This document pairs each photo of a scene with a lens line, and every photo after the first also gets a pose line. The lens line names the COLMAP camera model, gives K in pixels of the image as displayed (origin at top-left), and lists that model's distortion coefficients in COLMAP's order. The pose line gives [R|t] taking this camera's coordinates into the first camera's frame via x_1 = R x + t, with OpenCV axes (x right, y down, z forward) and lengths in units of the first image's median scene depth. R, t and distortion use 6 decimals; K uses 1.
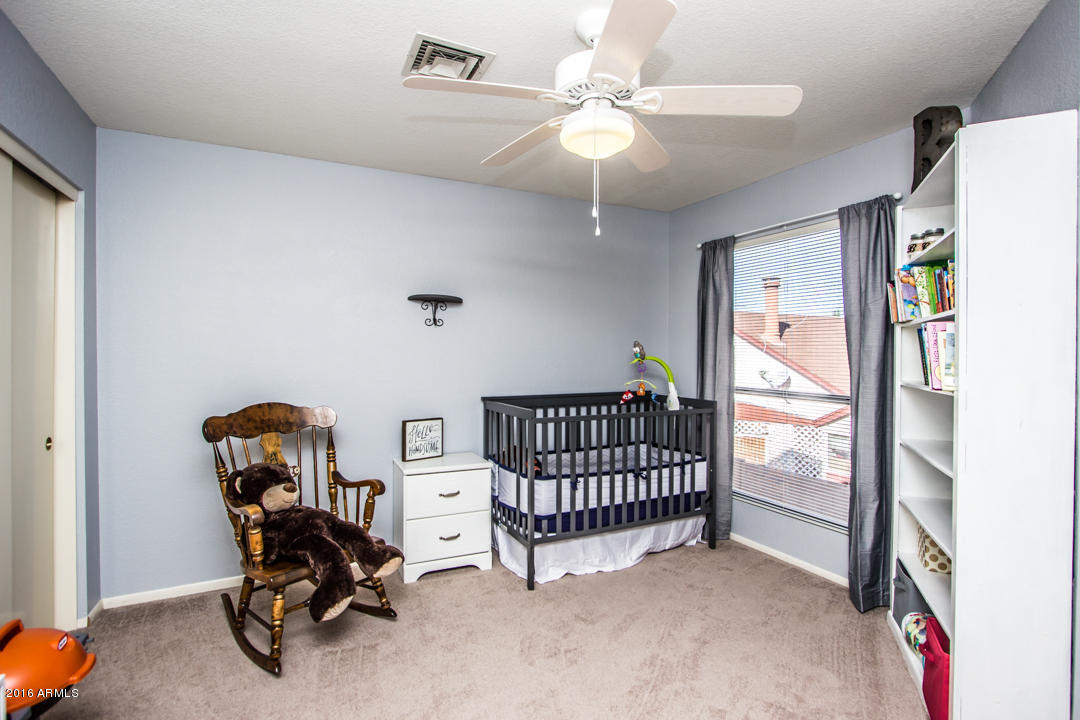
lens RADIAL K [[514.0, 0, 540.0], [0, 514.0, 359.0], [0, 0, 1]] dist [-0.011008, -0.000724]
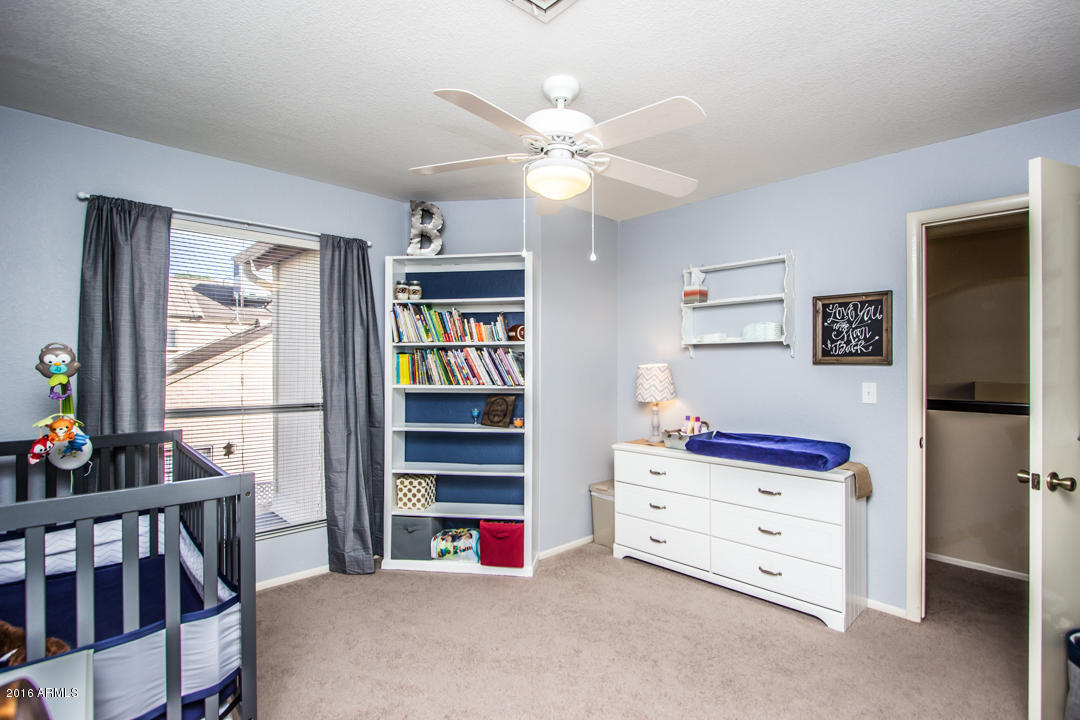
lens RADIAL K [[514.0, 0, 540.5], [0, 514.0, 364.1], [0, 0, 1]] dist [-0.011008, -0.000724]
pose [[-0.271186, -0.007903, 0.962494, -0.537842], [-0.002000, 0.999969, 0.007647, -0.020339], [-0.962525, 0.000149, -0.271194, 0.745995]]
